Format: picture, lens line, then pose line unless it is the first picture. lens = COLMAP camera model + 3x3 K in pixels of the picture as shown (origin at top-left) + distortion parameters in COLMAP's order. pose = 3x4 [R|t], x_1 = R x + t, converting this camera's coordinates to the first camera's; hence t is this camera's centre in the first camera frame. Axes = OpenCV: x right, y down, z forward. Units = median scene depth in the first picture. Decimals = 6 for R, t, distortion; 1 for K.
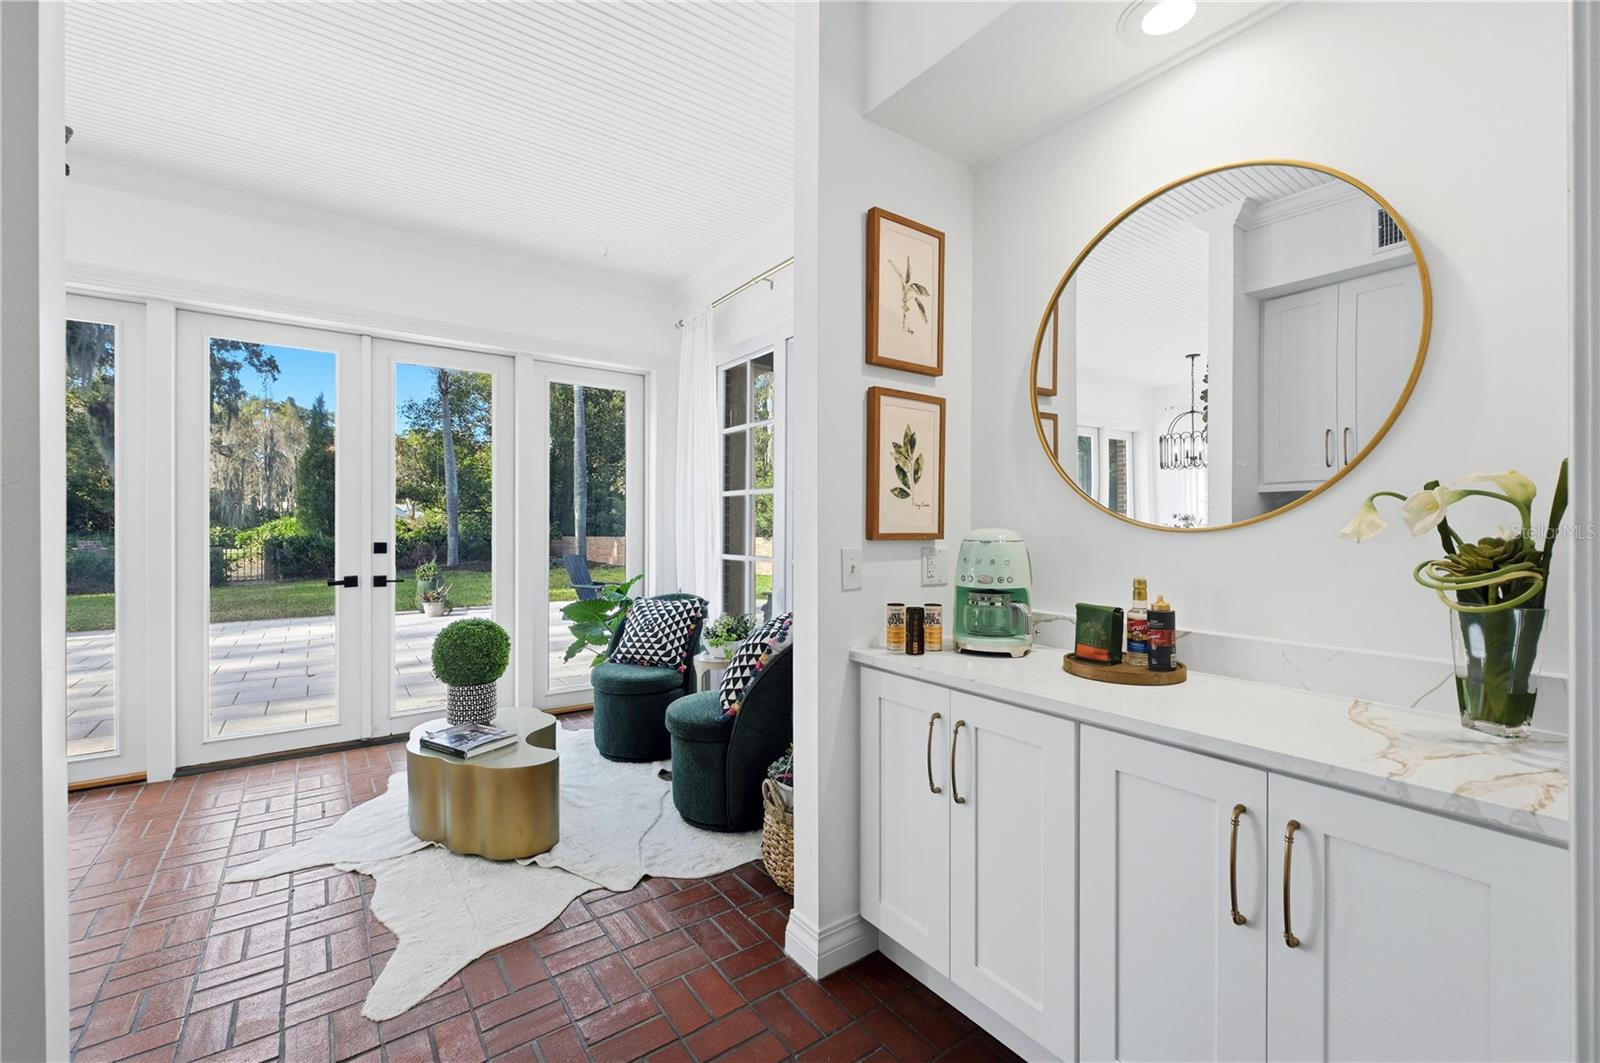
lens RADIAL K [[677.8, 0, 808.4], [0, 677.8, 529.3], [0, 0, 1]] dist [0.001612, 0.000216]
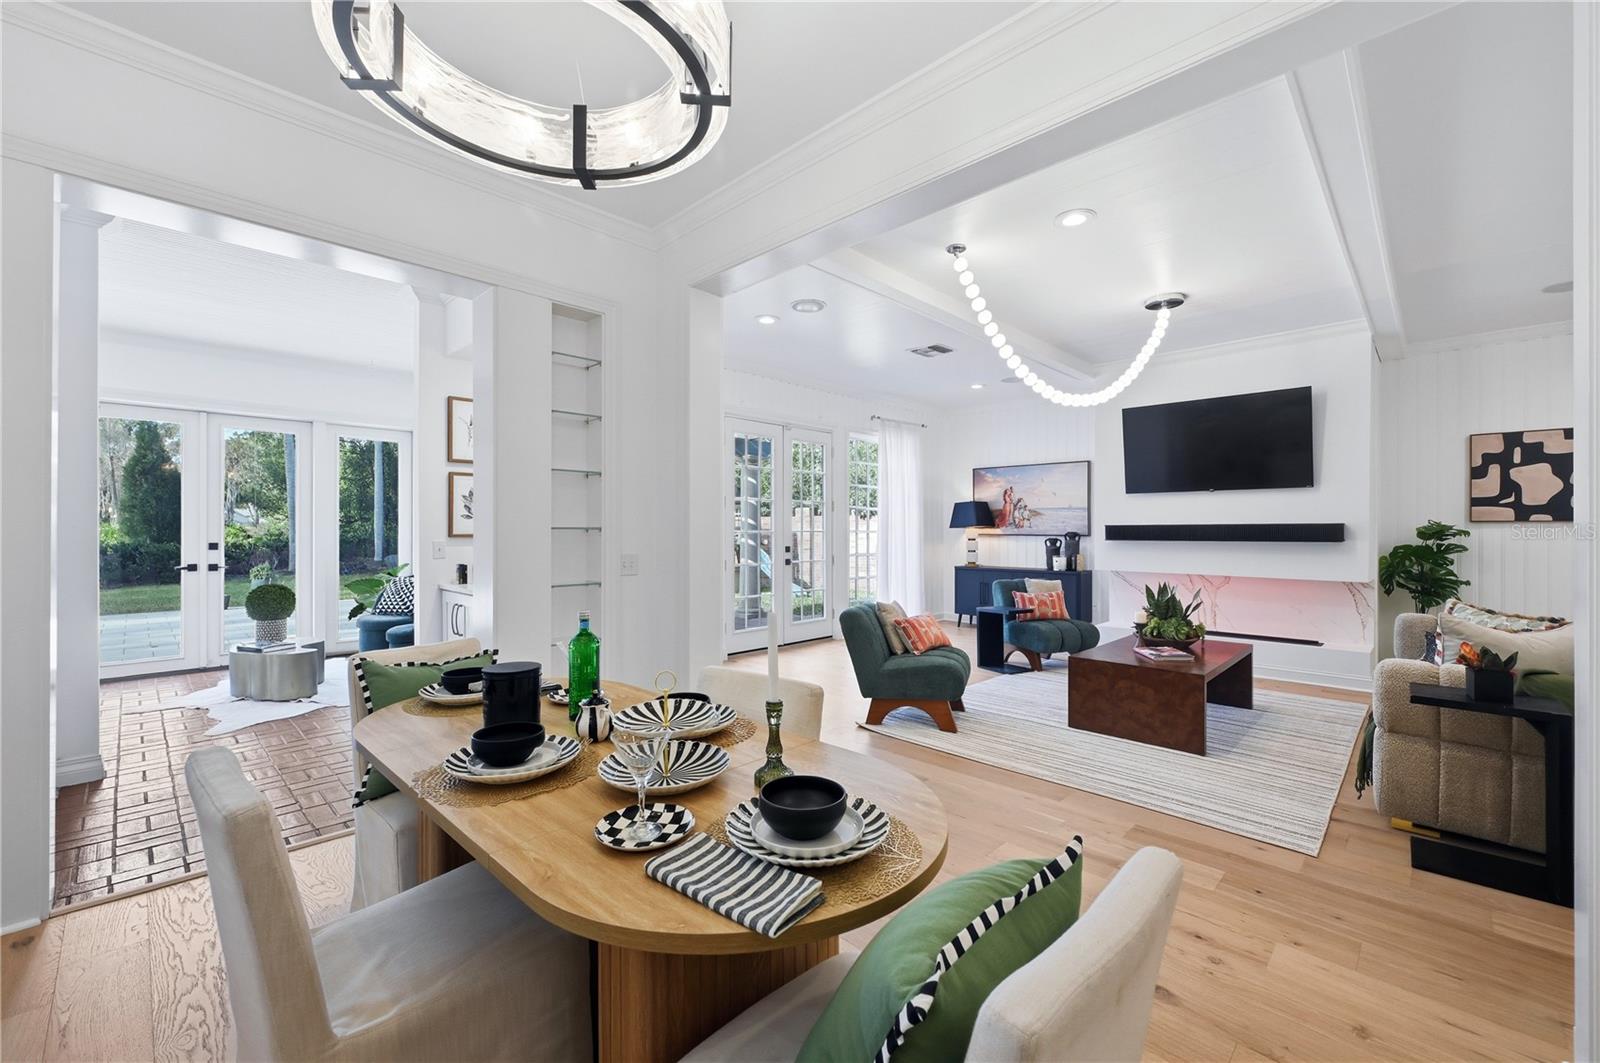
lens RADIAL K [[647.4, 0, 792.3], [0, 647.4, 530.3], [0, 0, 1]] dist [0.005112, -0.000667]
pose [[0.986943, -0.004789, 0.161001, 0.456734], [0.005599, 0.999974, -0.004578, 0.004841], [-0.160975, 0.005420, 0.986944, -0.711765]]
